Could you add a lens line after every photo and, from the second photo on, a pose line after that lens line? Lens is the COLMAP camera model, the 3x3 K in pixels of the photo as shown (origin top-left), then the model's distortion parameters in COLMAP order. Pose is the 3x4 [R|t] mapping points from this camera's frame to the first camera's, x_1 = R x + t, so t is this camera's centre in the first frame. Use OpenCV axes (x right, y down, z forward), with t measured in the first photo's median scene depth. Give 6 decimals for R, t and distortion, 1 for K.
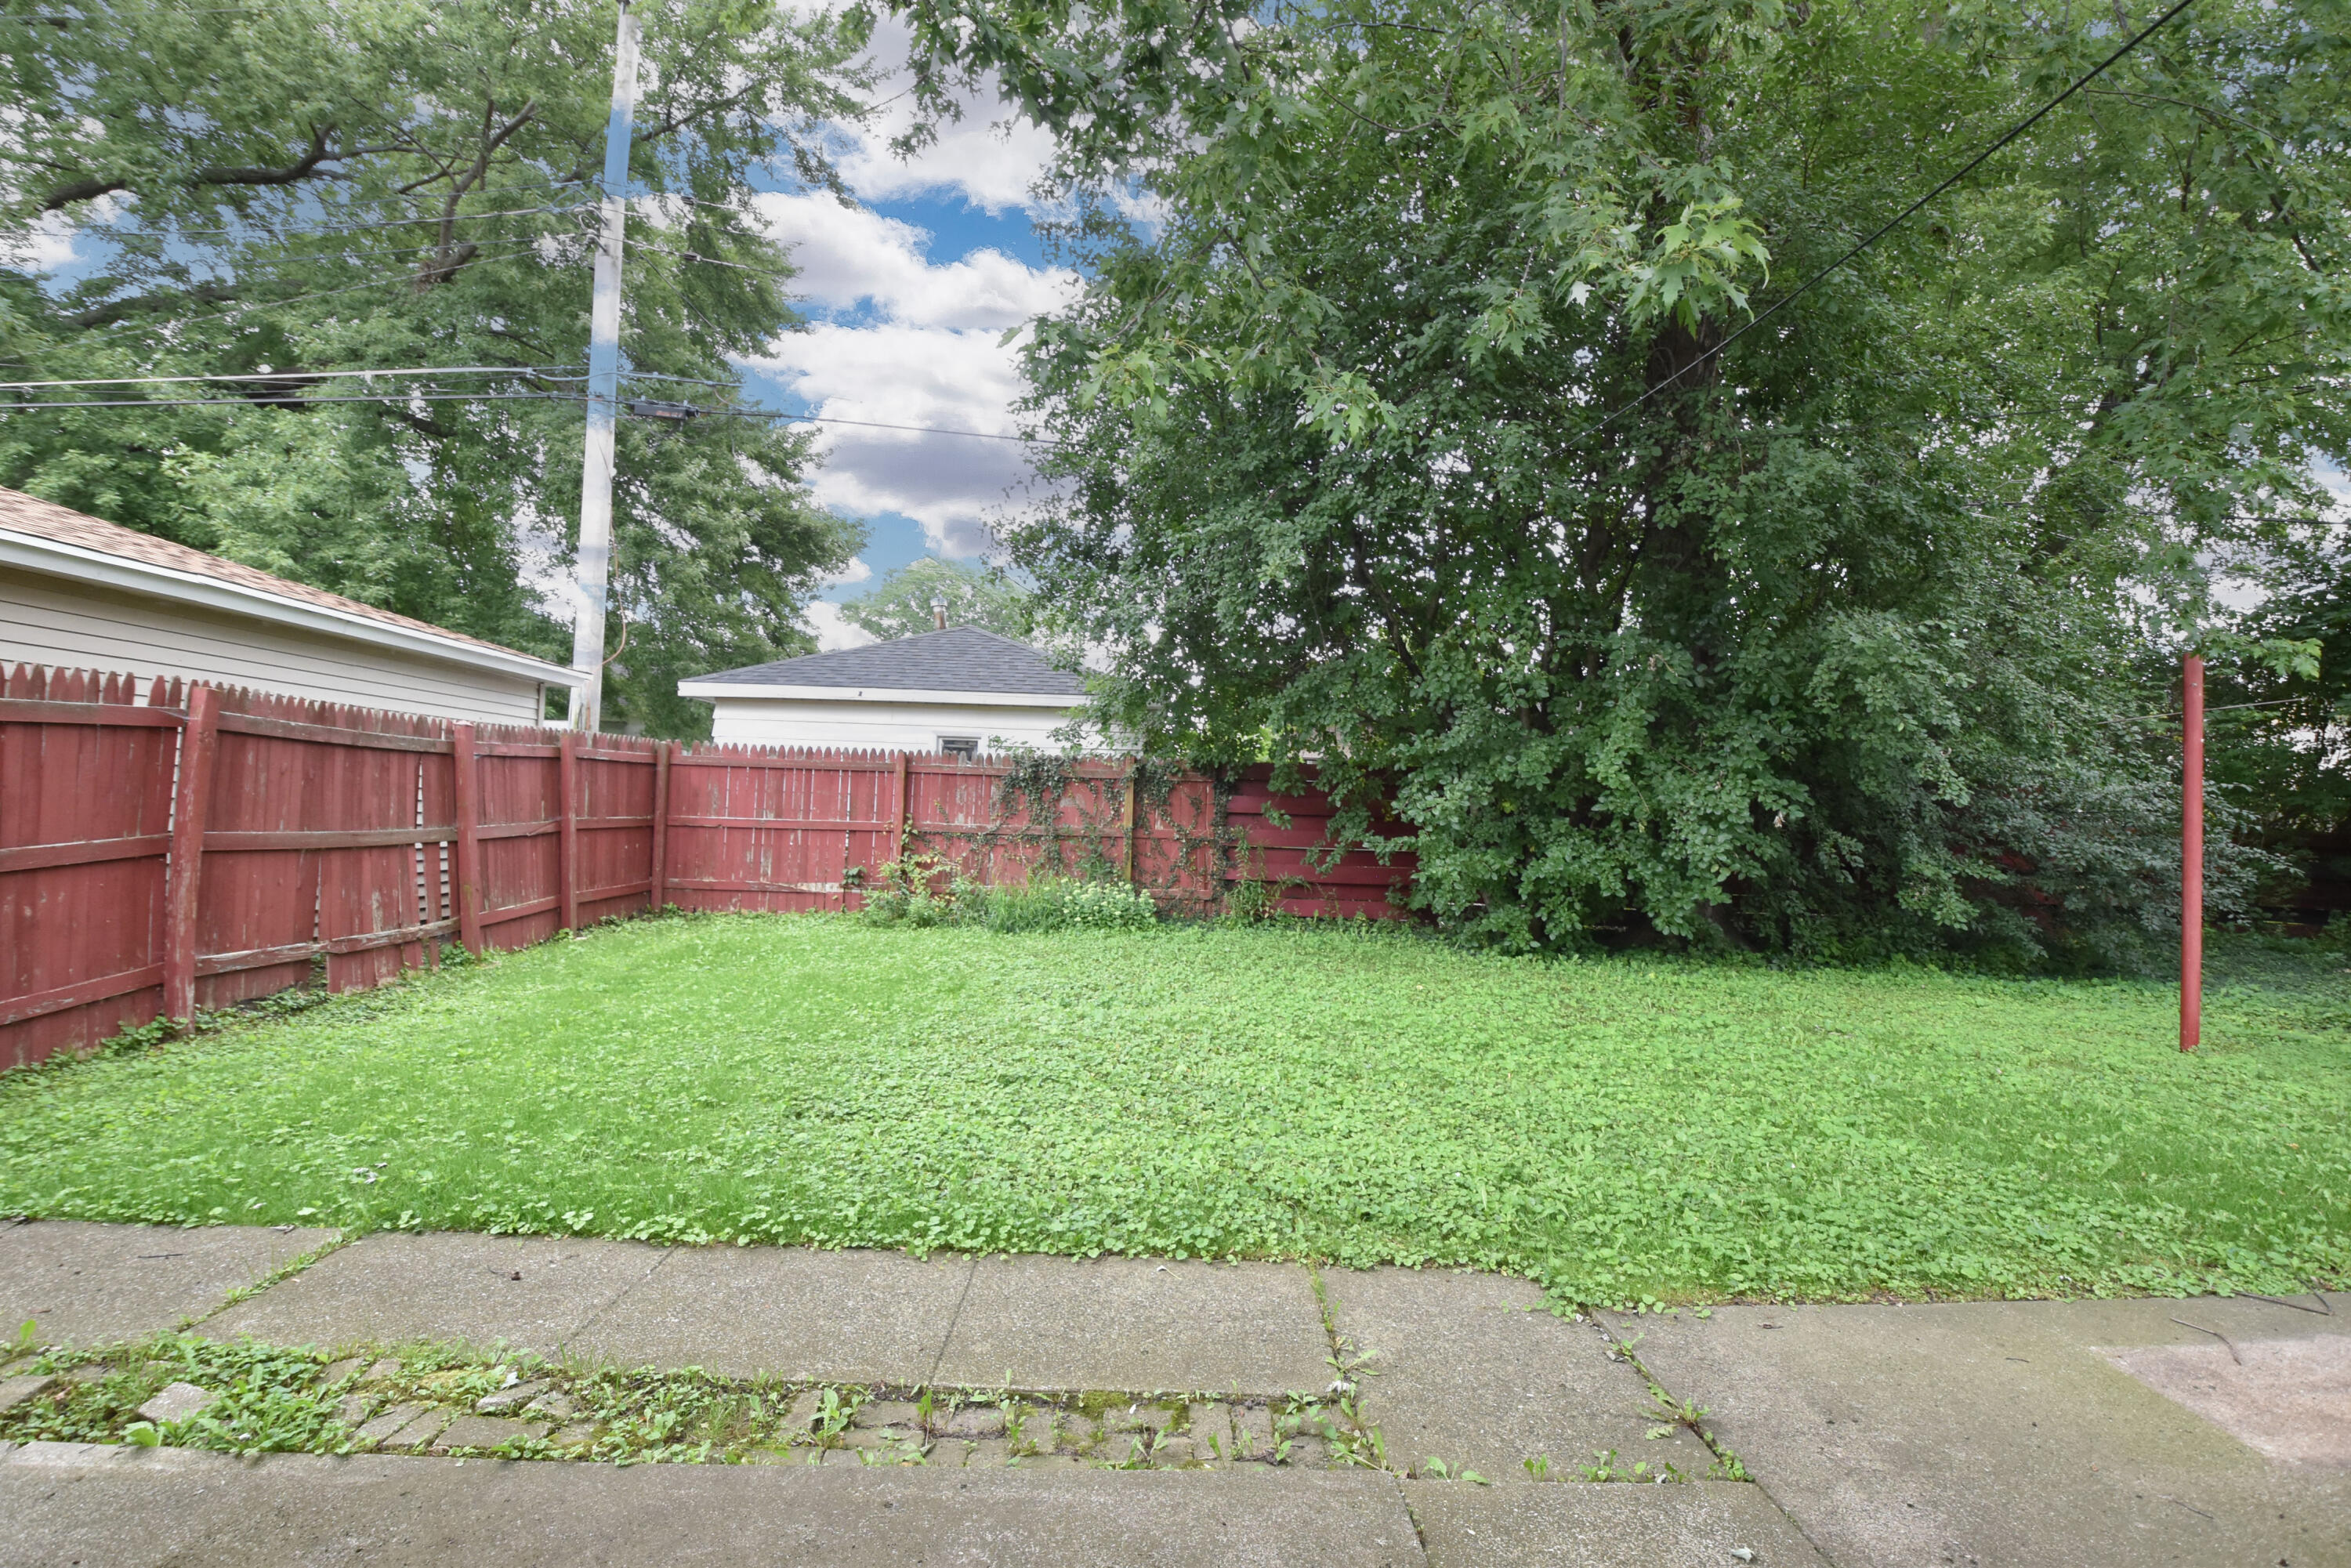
lens RADIAL K [[1059.1, 0, 1176.0], [0, 1059.1, 786.0], [0, 0, 1]] dist [-0.000873, -0.000400]
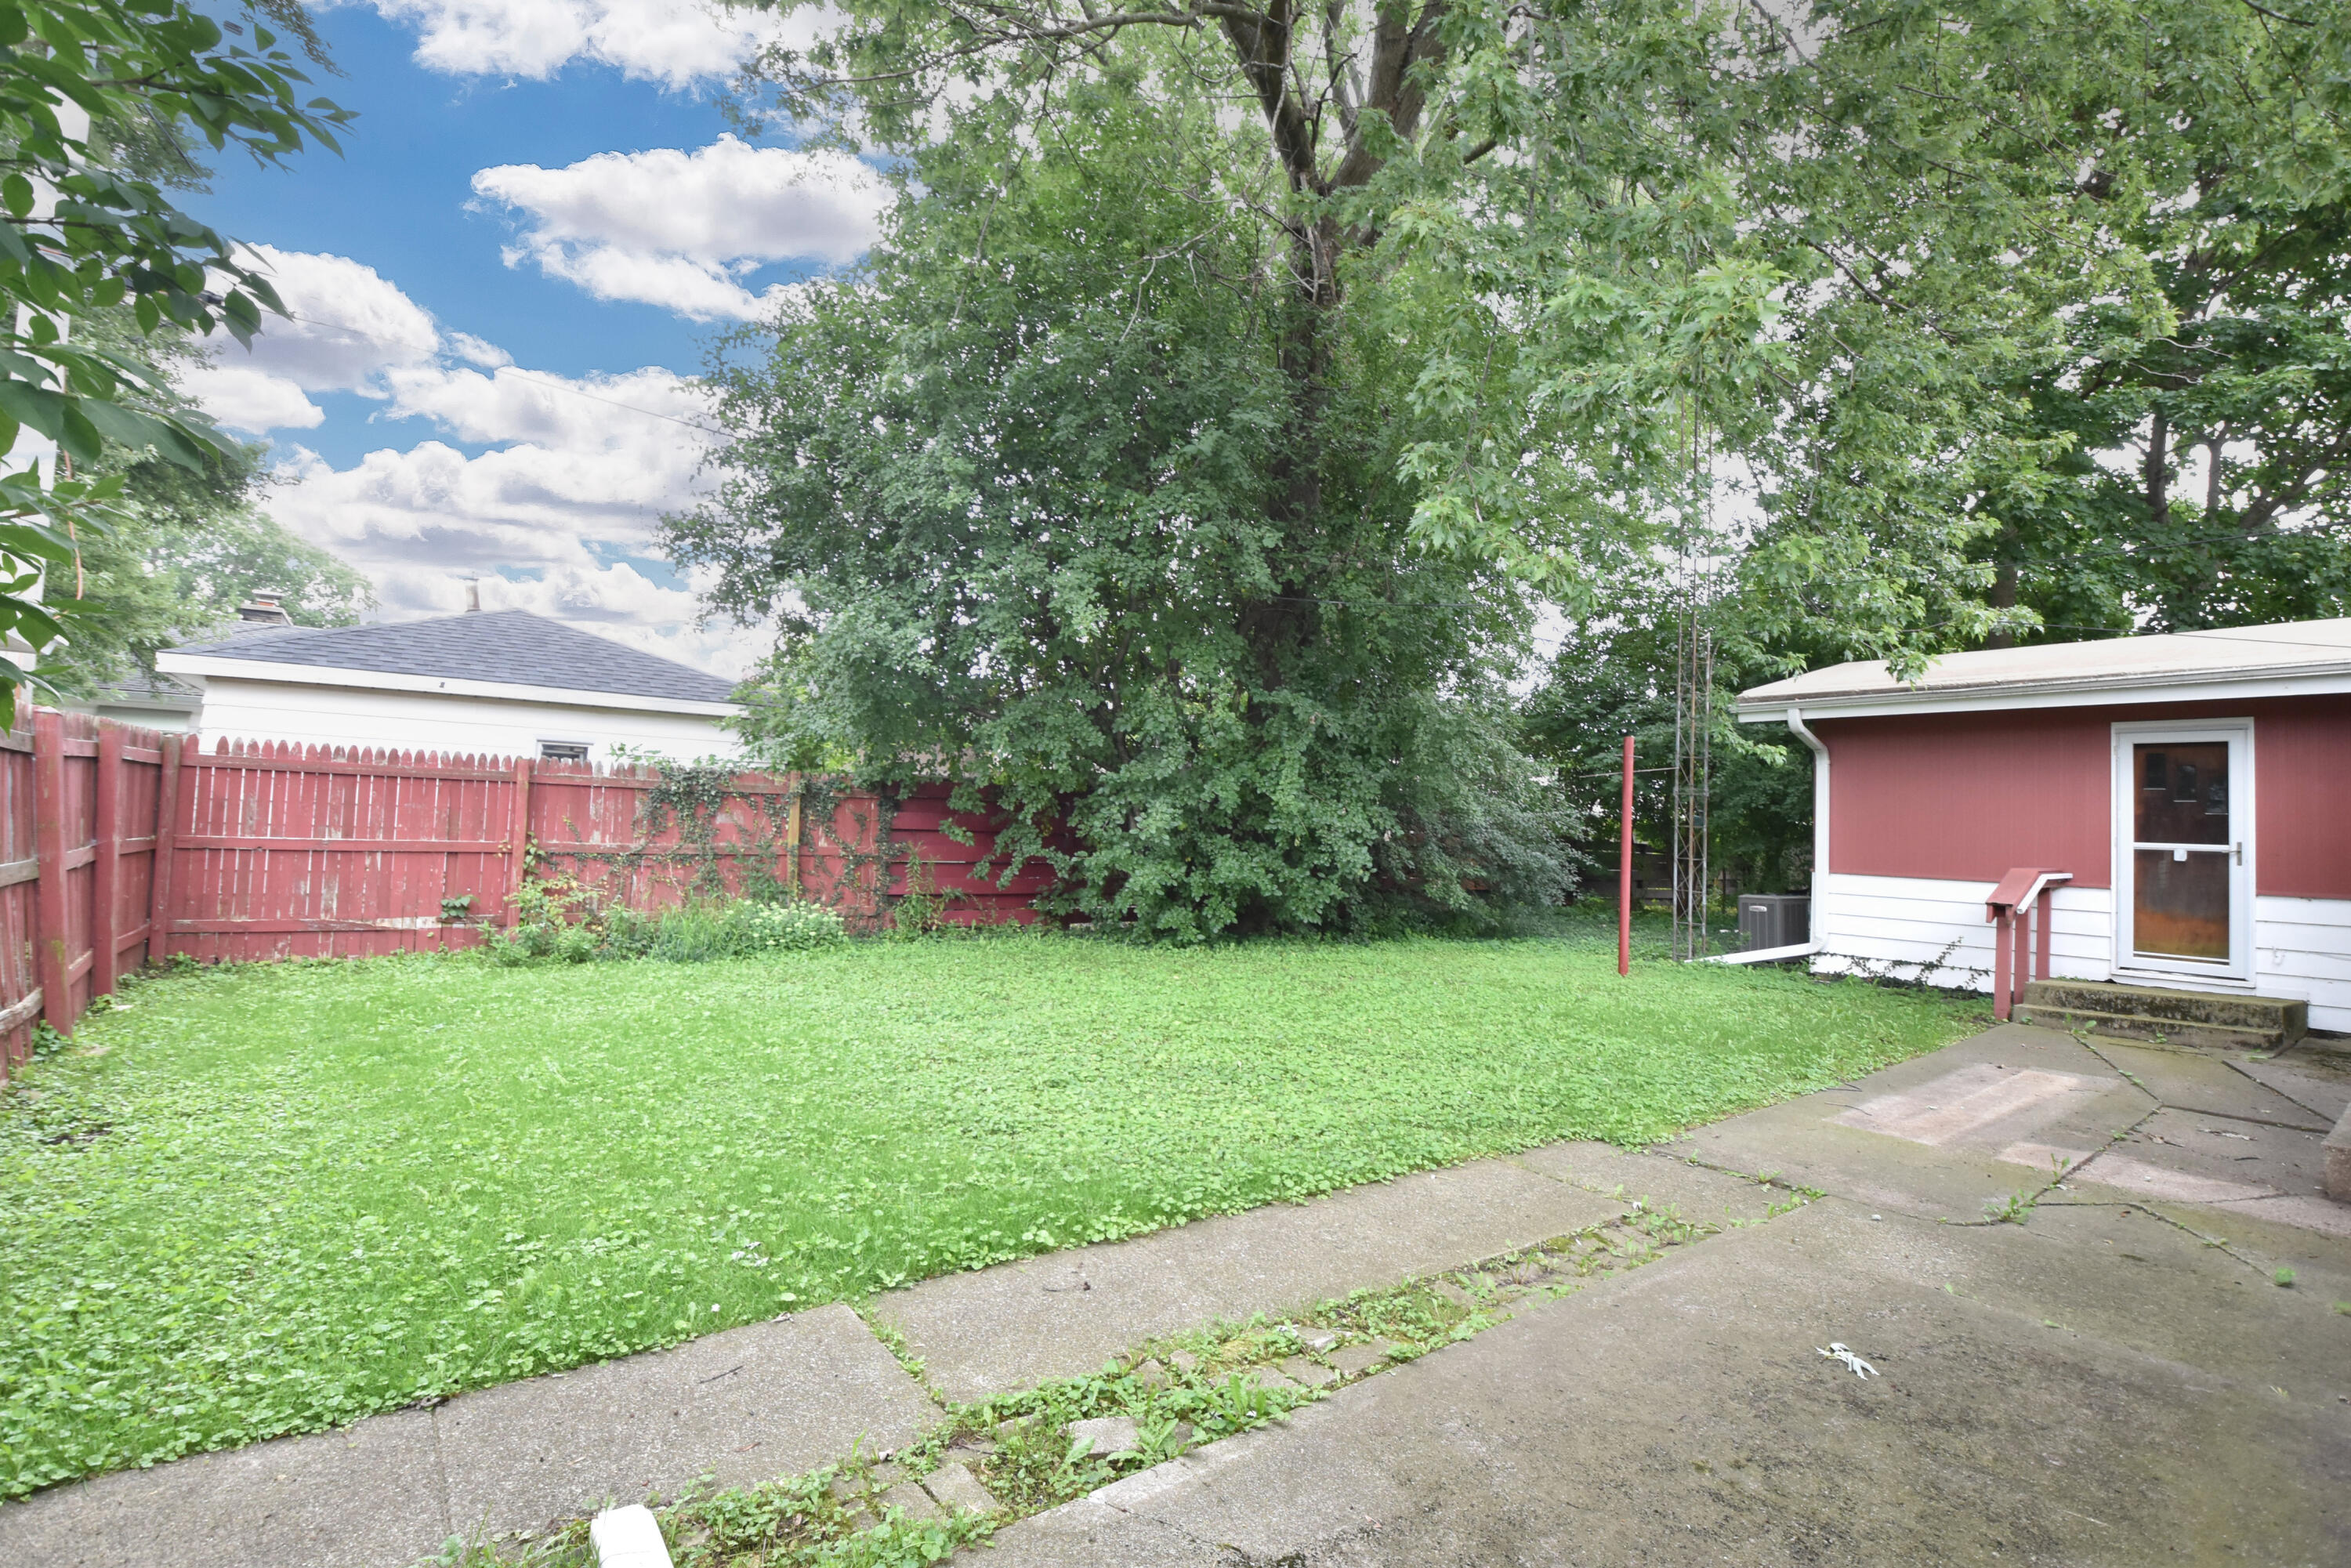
lens RADIAL K [[1032.2, 0, 1171.2], [0, 1032.2, 776.7], [0, 0, 1]] dist [0.009444, -0.030874]
pose [[0.824922, 0.025904, 0.564653, -0.312746], [-0.015856, 0.999617, -0.022694, -0.007621], [-0.565024, 0.009767, 0.825016, 0.024183]]
